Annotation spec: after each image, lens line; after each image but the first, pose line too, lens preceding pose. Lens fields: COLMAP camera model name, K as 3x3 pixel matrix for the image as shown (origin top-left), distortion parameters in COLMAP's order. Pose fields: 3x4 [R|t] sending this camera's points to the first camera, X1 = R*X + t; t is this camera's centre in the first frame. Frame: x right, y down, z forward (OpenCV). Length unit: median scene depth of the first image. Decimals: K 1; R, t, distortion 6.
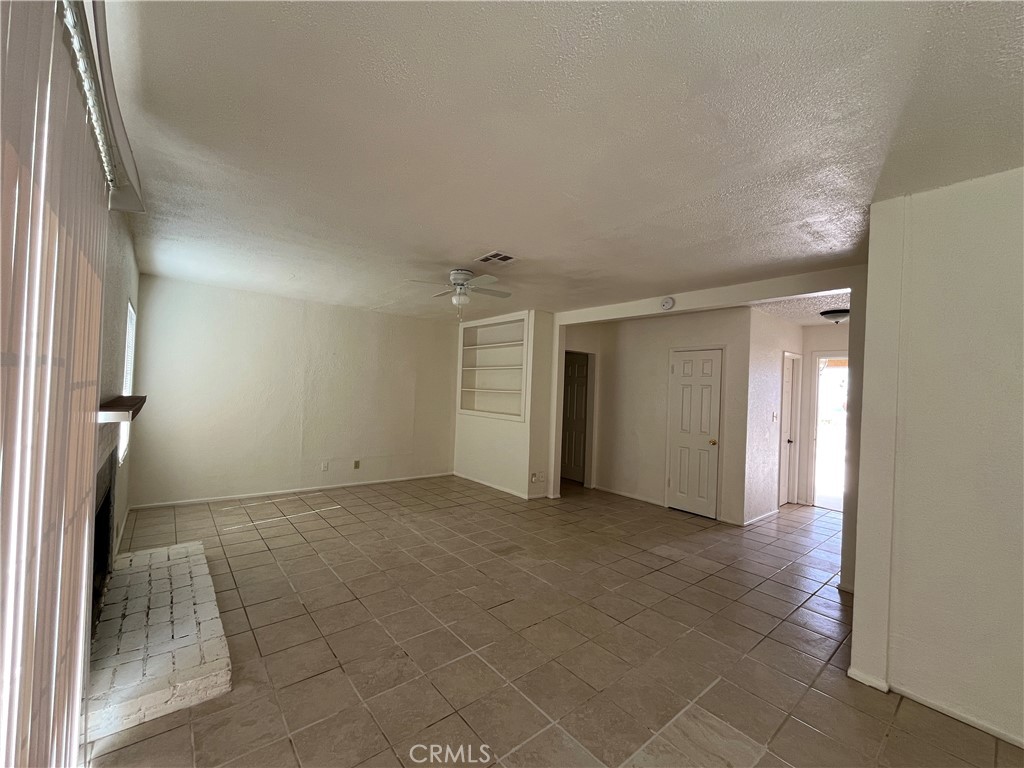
lens RADIAL K [[418.2, 0, 509.5], [0, 418.2, 387.2], [0, 0, 1]] dist [-0.002175, -0.000511]
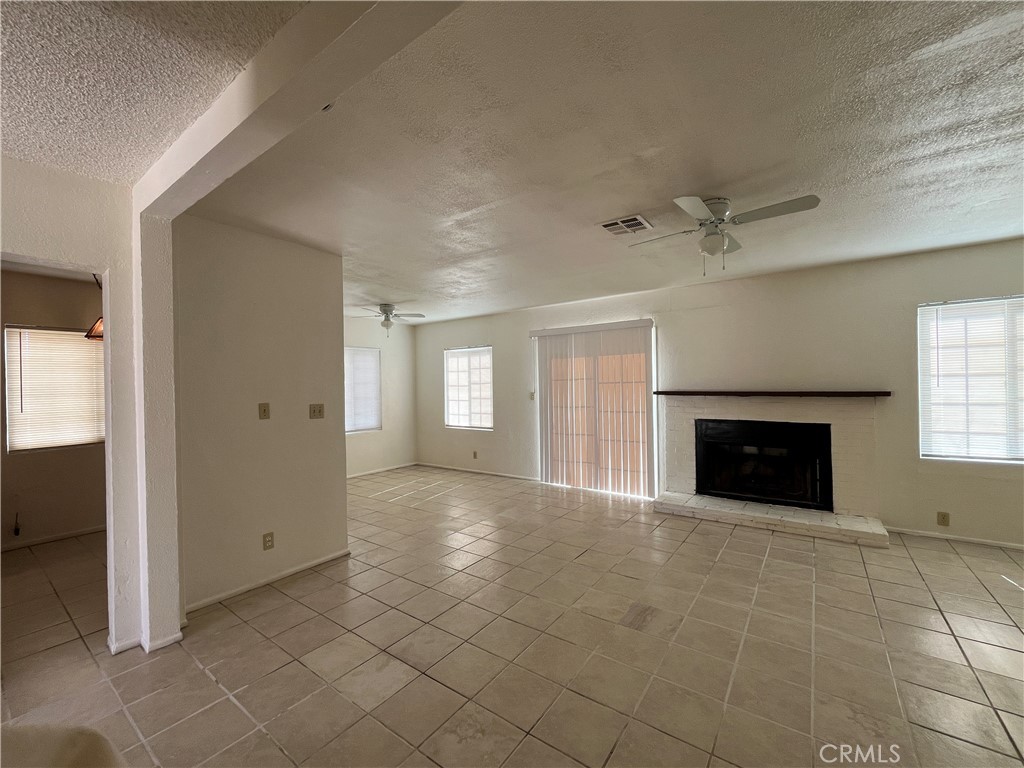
lens RADIAL K [[418.2, 0, 509.5], [0, 418.2, 387.2], [0, 0, 1]] dist [-0.002175, -0.000511]
pose [[-0.968995, -0.027273, -0.245569, 0.372851], [-0.023861, 0.999573, -0.016859, 0.042774], [0.245924, -0.010477, -0.969232, 1.604881]]
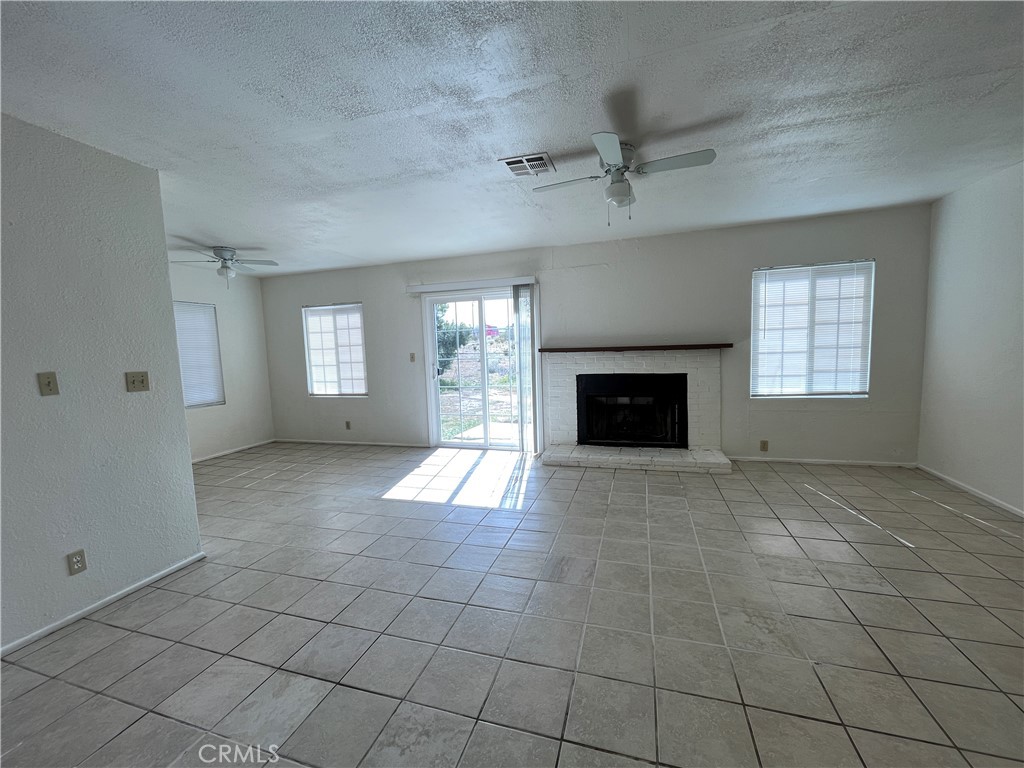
lens RADIAL K [[418.2, 0, 509.5], [0, 418.2, 387.2], [0, 0, 1]] dist [-0.002175, -0.000511]
pose [[-0.839837, 0.039776, -0.541380, 0.414045], [0.005154, 0.997851, 0.065318, 0.057502], [0.542815, 0.052066, -0.838237, 1.512208]]
